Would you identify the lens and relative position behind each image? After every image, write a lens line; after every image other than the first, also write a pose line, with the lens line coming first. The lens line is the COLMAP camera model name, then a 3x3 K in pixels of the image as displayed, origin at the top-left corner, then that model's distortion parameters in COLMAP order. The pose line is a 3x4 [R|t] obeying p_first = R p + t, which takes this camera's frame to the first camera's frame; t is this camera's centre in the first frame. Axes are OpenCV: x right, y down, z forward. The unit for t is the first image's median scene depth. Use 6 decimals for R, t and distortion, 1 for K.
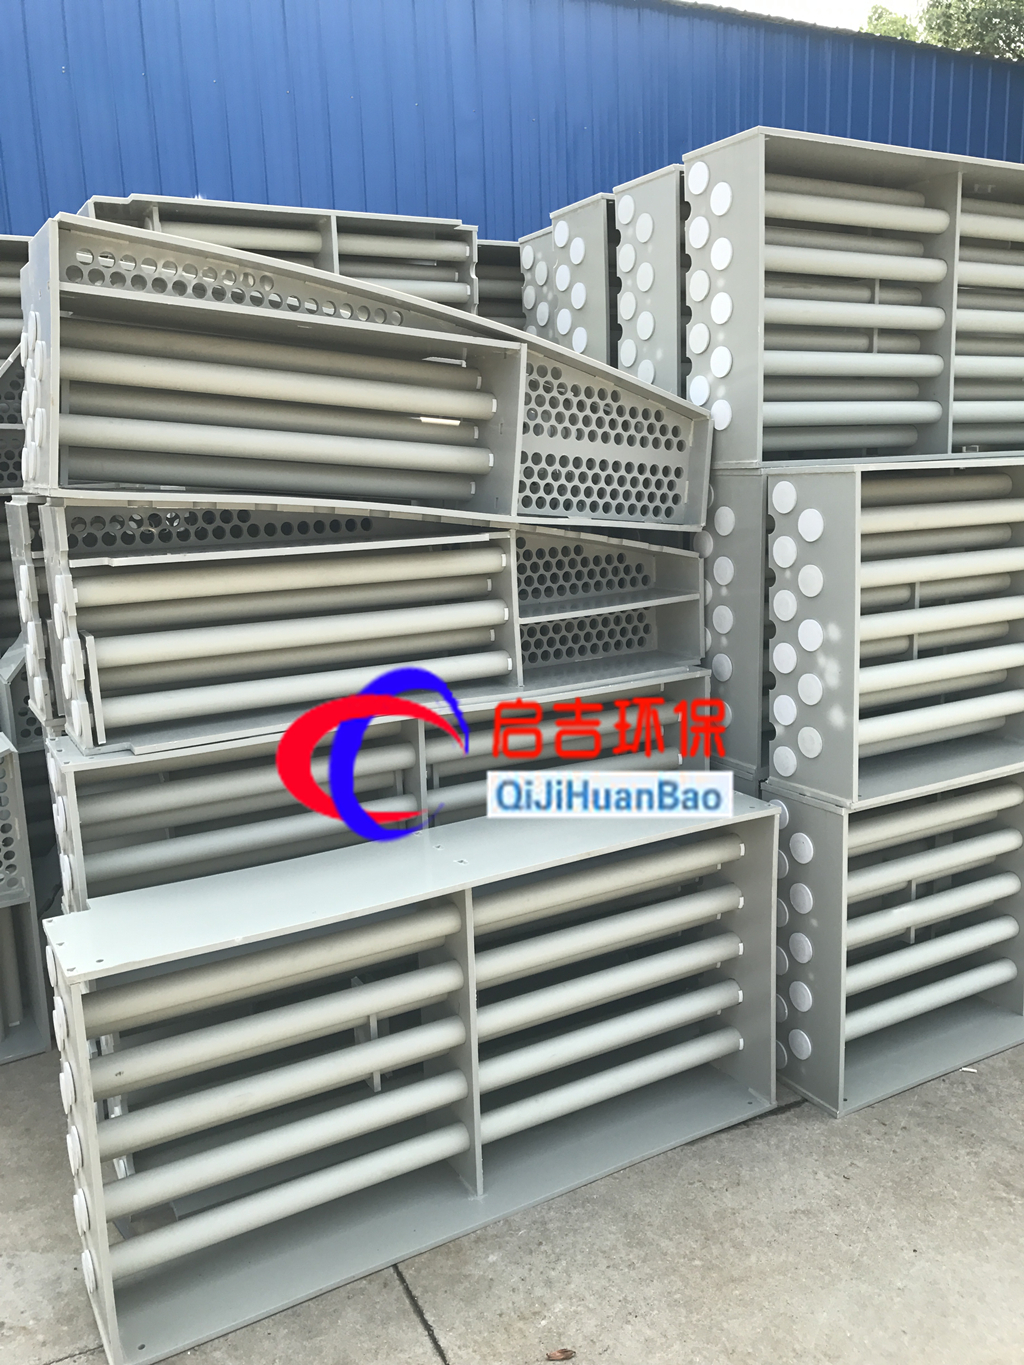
lens RADIAL K [[1111.7, 0, 493.7], [0, 1111.7, 685.1], [0, 0, 1]] dist [0.012904, -0.004610]
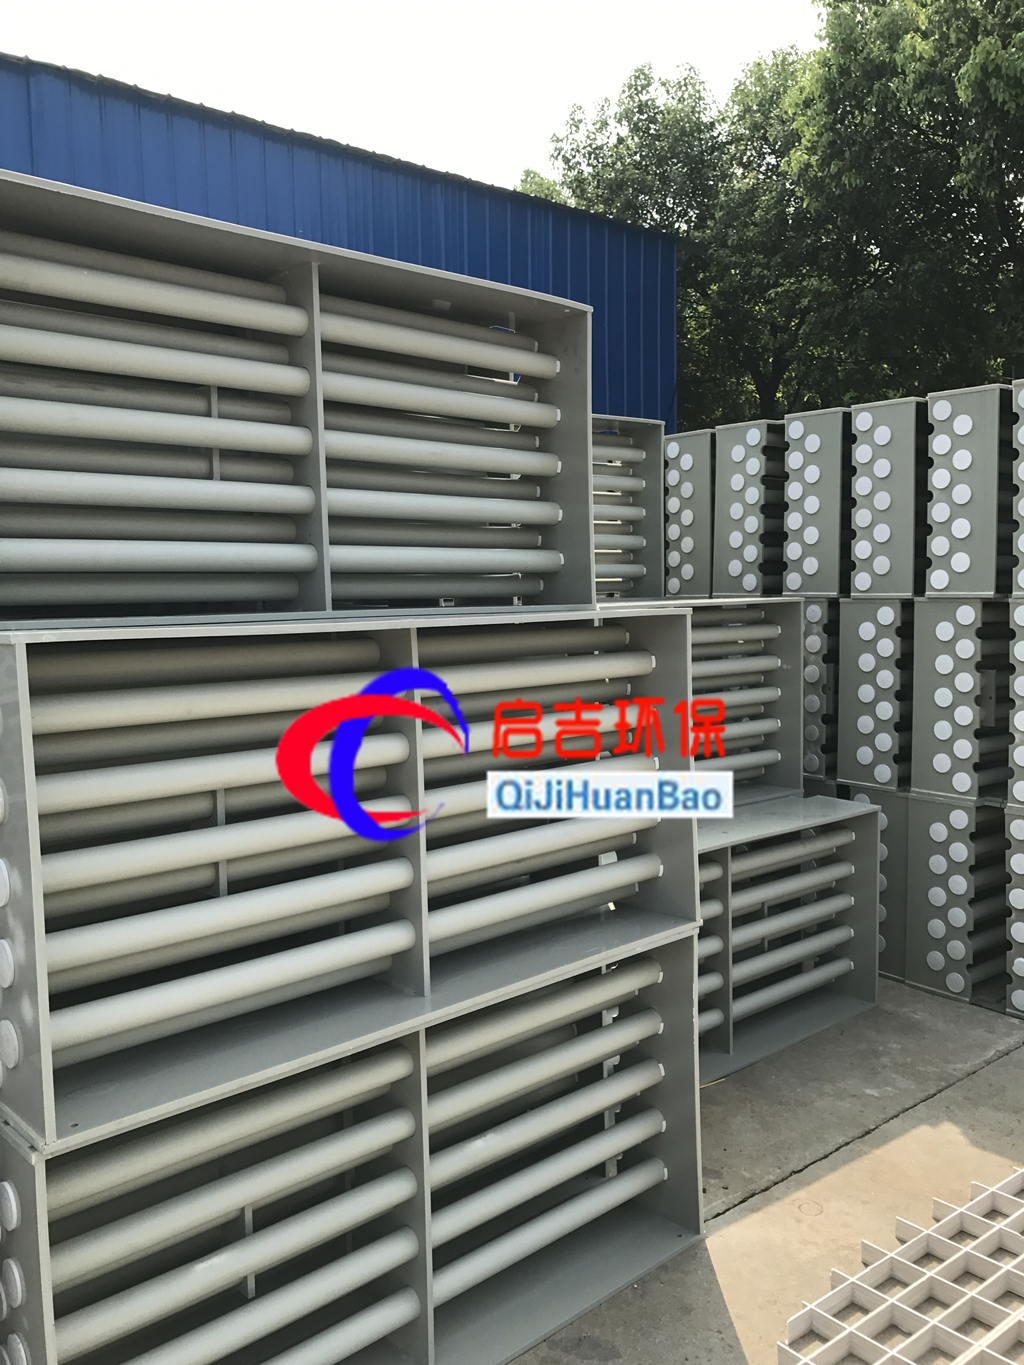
lens RADIAL K [[1103.9, 0, 504.7], [0, 1103.9, 686.3], [0, 0, 1]] dist [0.020613, -0.009763]
pose [[0.976815, 0.000212, 0.214083, 0.378799], [0.024285, 0.993435, -0.111792, -0.068839], [-0.212702, 0.114400, 0.970397, 0.241268]]
